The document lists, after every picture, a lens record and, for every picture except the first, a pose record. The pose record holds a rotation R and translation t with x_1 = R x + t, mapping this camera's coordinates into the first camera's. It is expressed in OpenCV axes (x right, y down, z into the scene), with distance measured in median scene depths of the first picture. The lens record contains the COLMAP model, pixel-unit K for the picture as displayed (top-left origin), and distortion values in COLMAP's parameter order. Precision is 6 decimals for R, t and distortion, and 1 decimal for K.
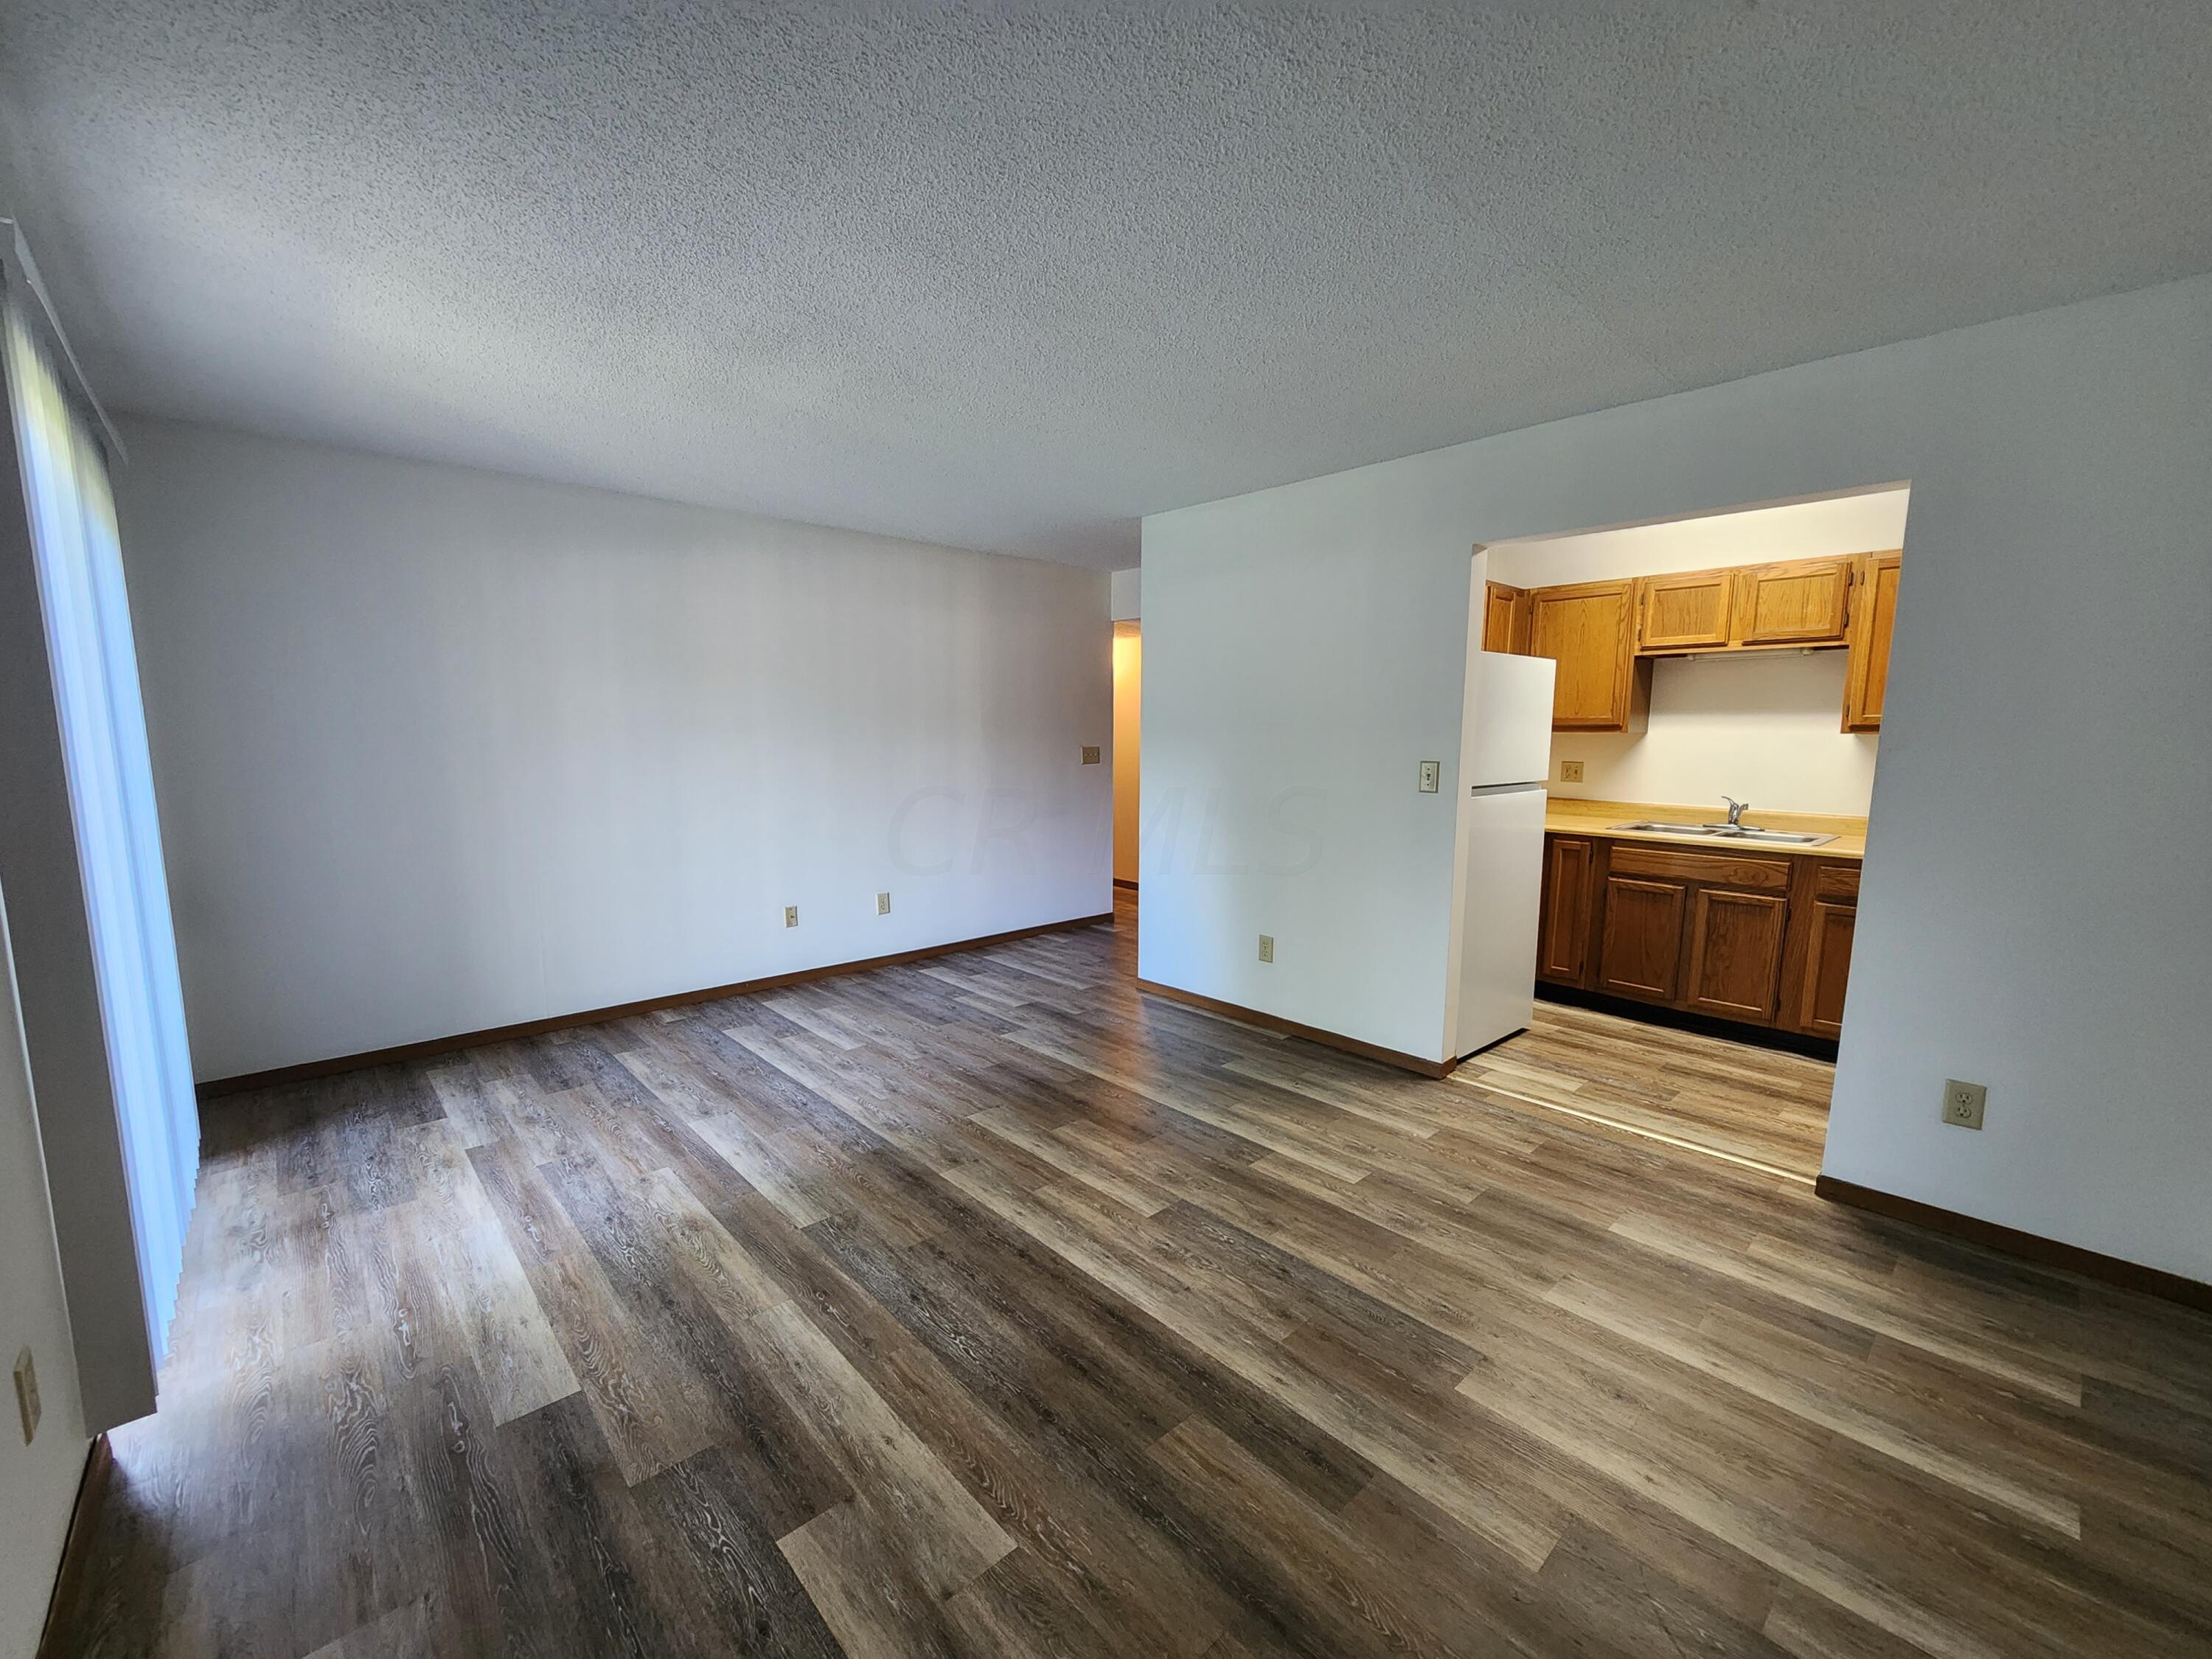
lens RADIAL K [[901.2, 0, 1103.0], [0, 901.2, 840.0], [0, 0, 1]] dist [-0.013590, -0.000341]
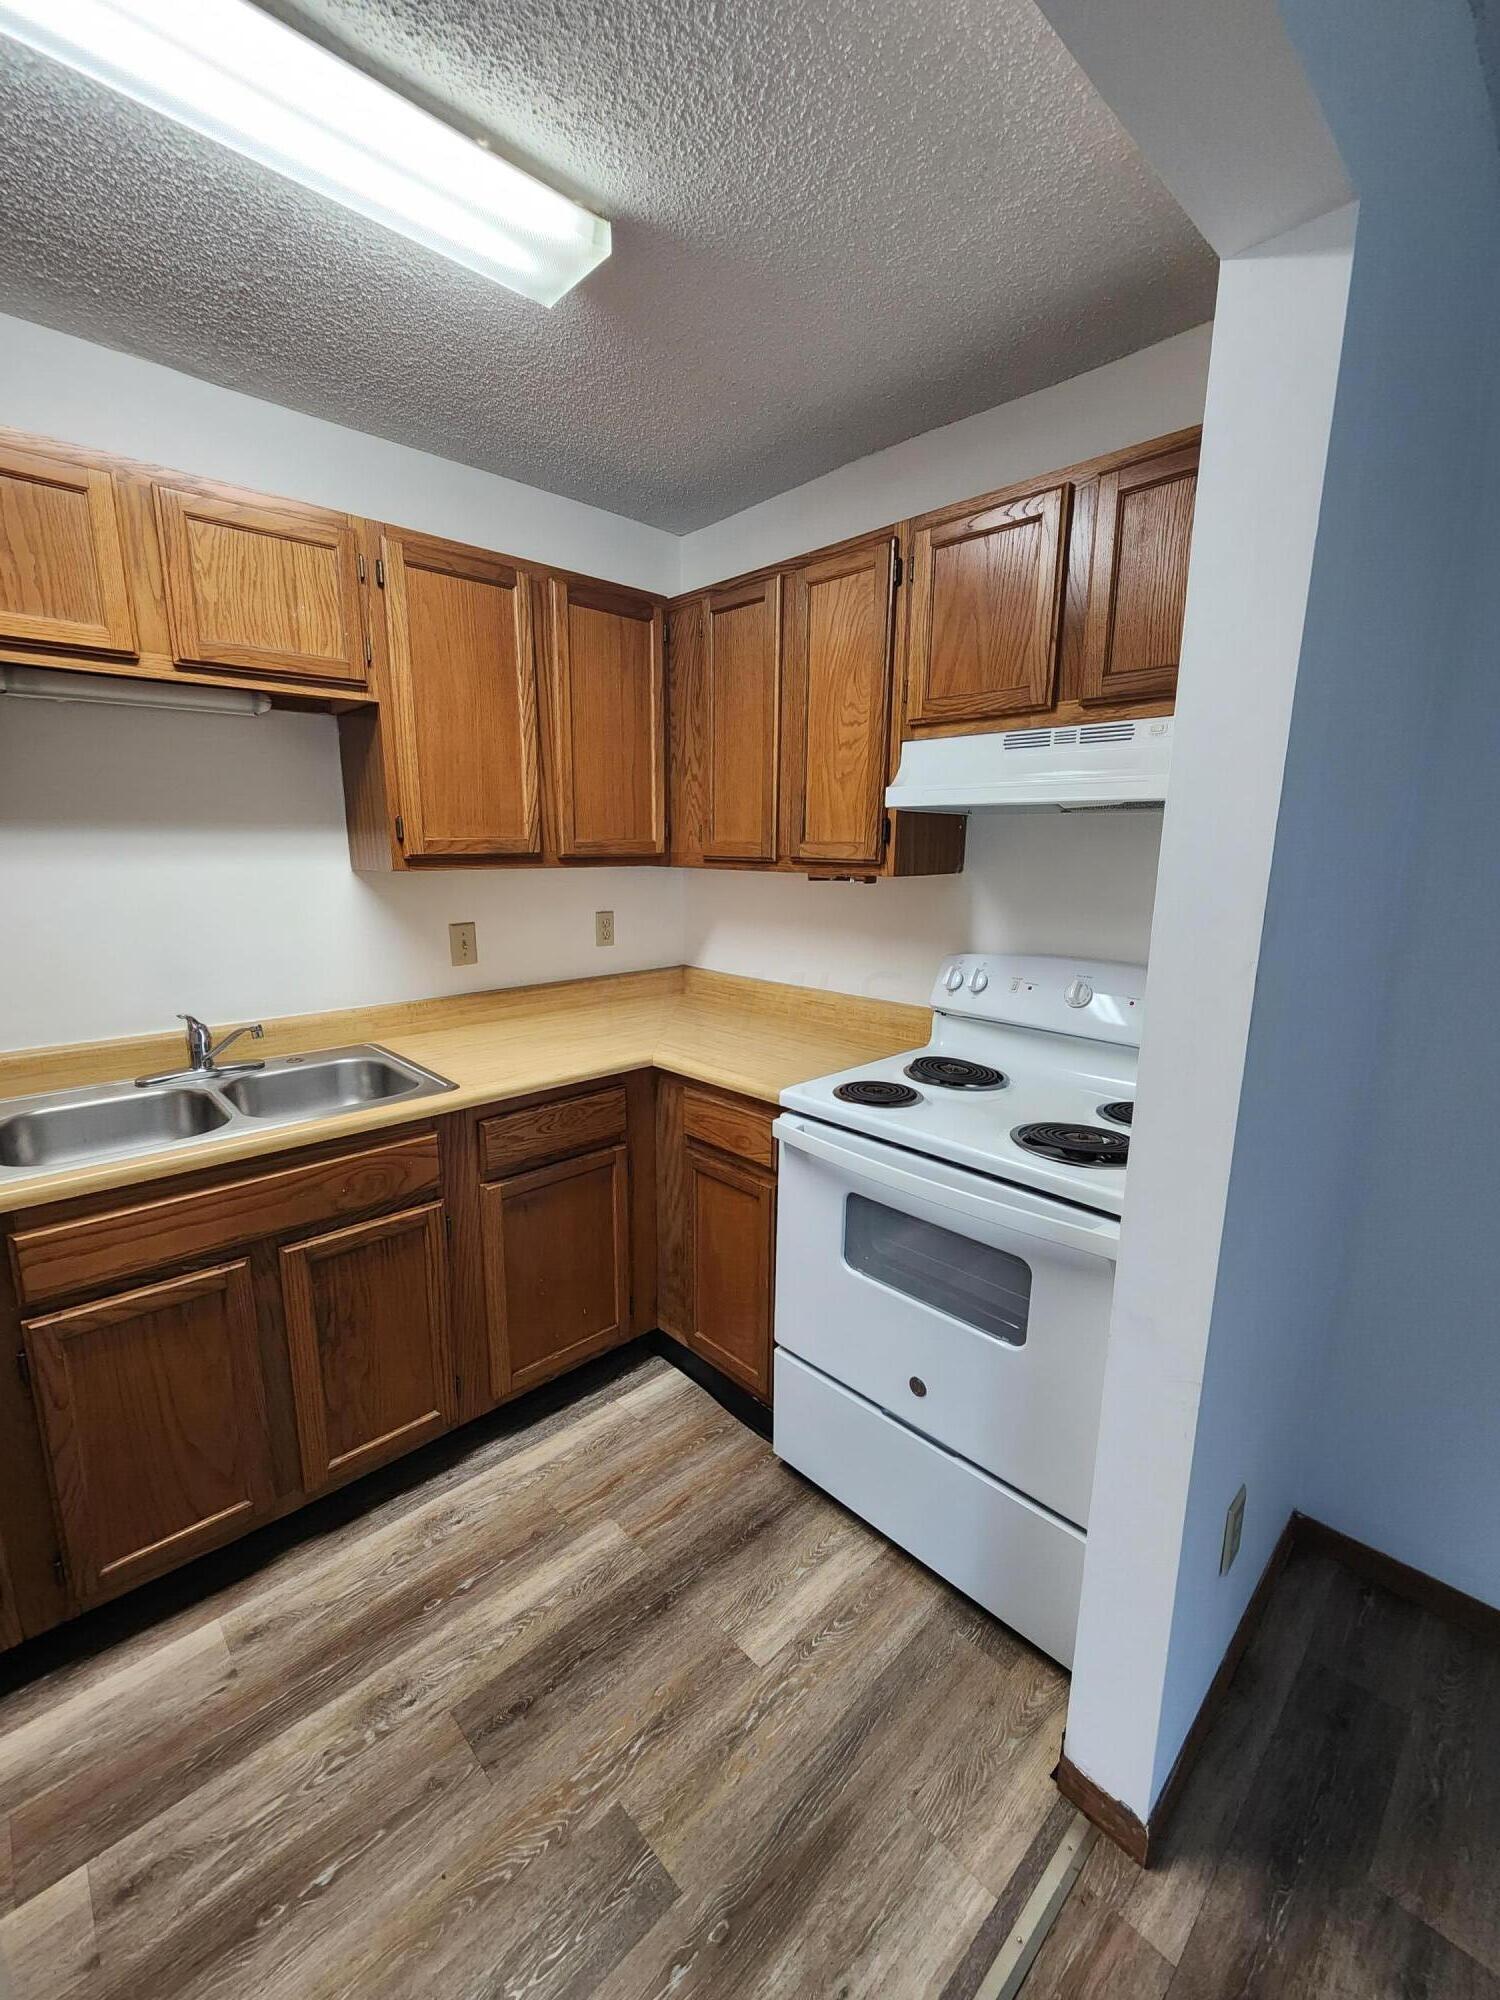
lens RADIAL K [[814.8, 0, 749.0], [0, 814.8, 997.4], [0, 0, 1]] dist [-0.013590, -0.000341]
pose [[-0.013294, -0.198933, 0.979923, 0.311217], [0.109175, 0.973862, 0.199183, -0.114580], [-0.993934, 0.109631, 0.008772, 0.765863]]
